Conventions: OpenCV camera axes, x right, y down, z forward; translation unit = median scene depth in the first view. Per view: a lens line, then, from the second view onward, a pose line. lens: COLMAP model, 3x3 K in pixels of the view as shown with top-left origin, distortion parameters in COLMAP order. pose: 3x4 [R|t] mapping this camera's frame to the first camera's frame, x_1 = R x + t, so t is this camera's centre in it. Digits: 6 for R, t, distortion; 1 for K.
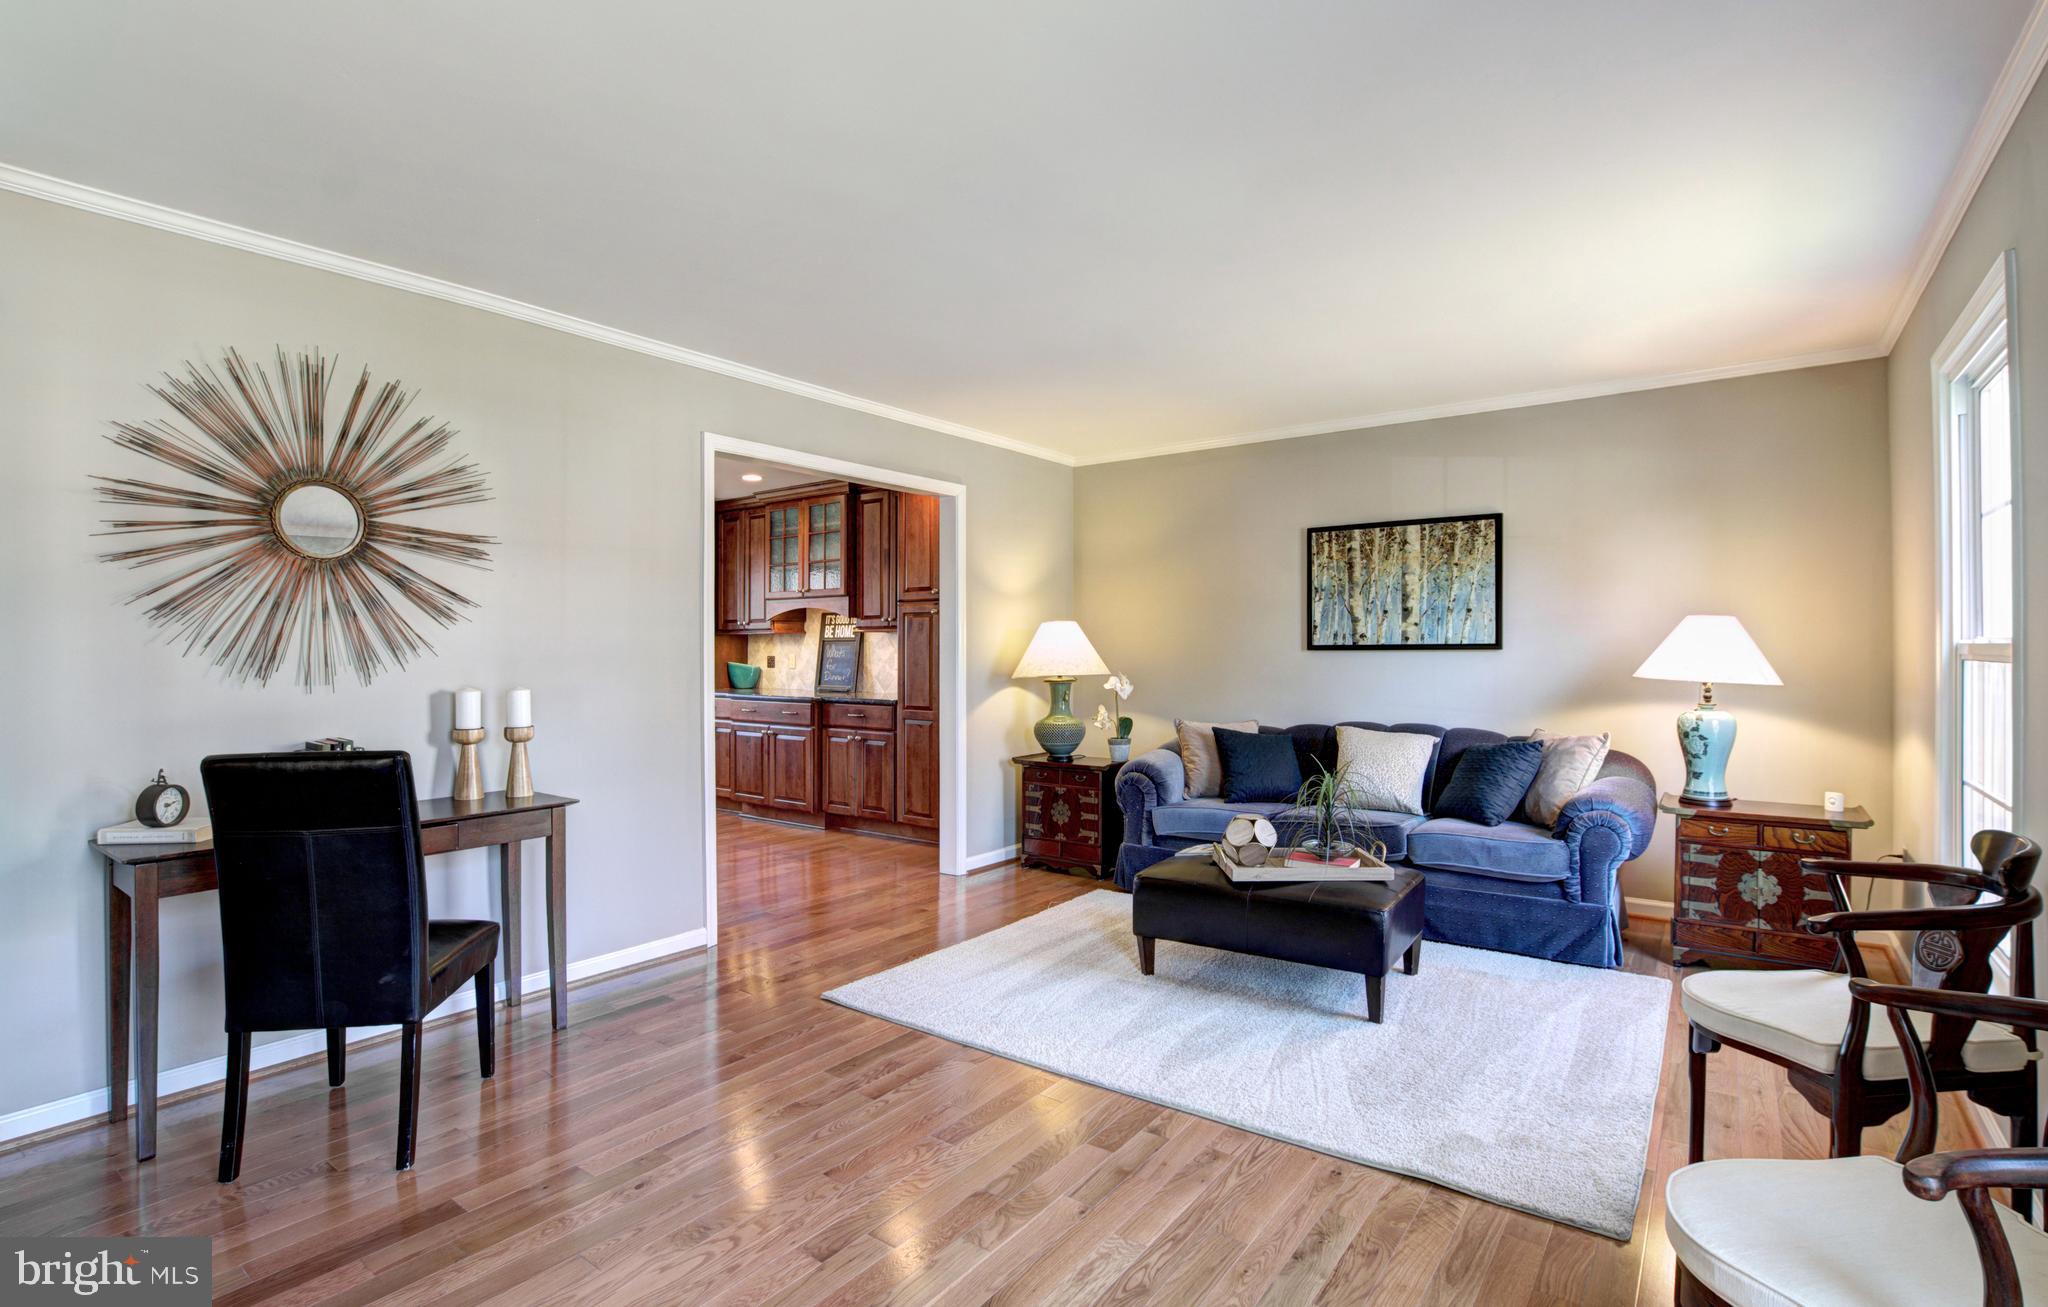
lens RADIAL K [[967.9, 0, 1044.5], [0, 967.9, 649.5], [0, 0, 1]] dist [-0.014258, 0.001596]
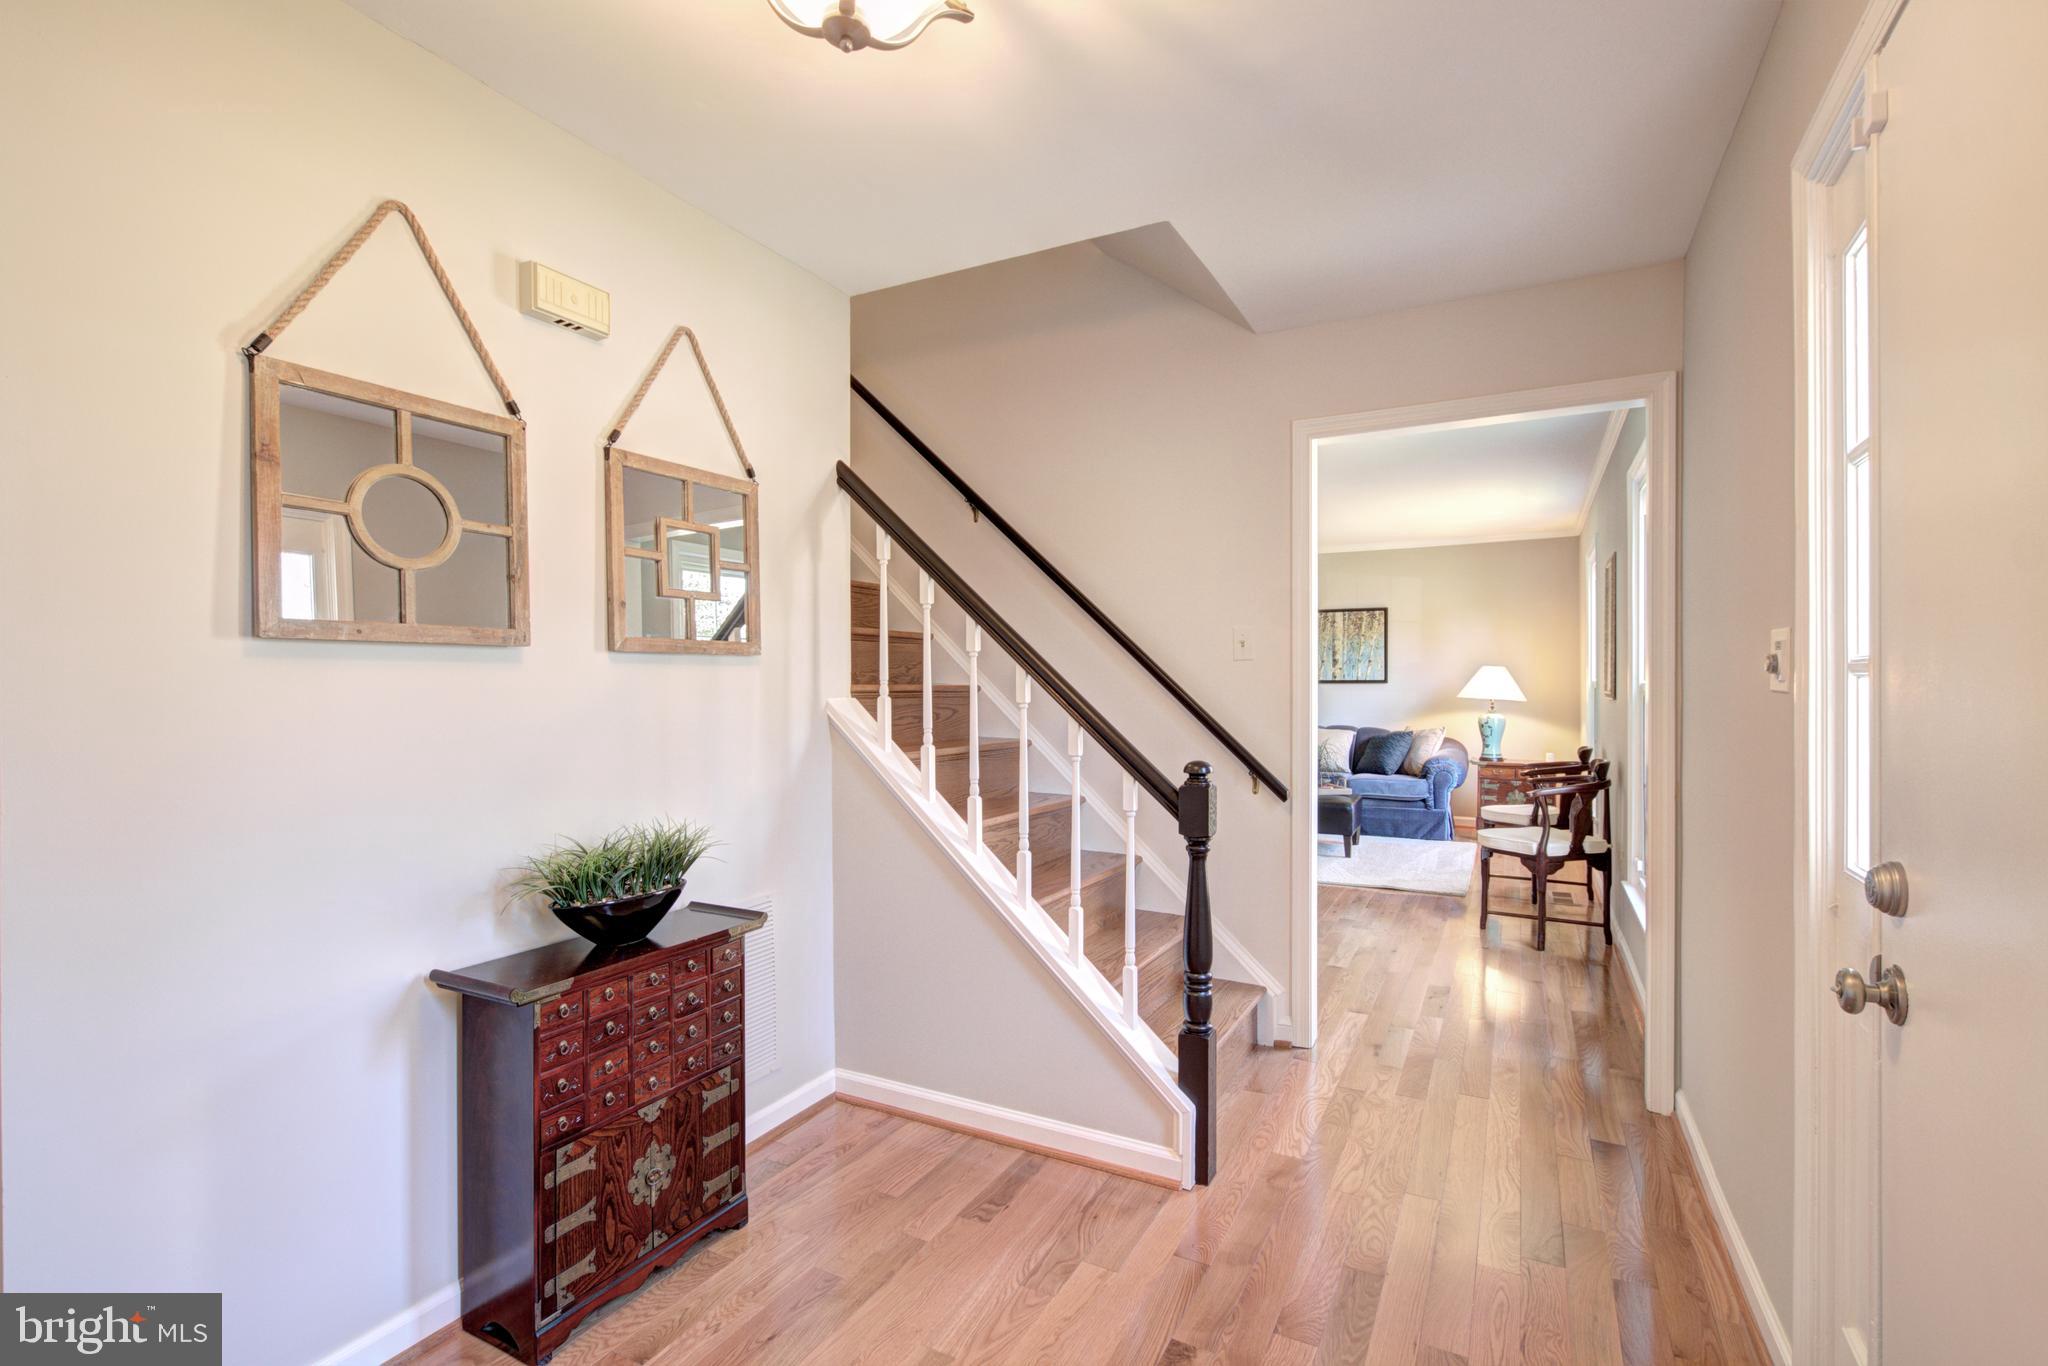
lens RADIAL K [[953.4, 0, 1017.2], [0, 953.4, 683.2], [0, 0, 1]] dist [-0.020386, 0.001460]
pose [[0.992287, -0.006433, 0.123795, -0.521893], [0.005696, 0.999964, 0.006311, -0.017709], [-0.123831, -0.005557, 0.992288, -0.814756]]
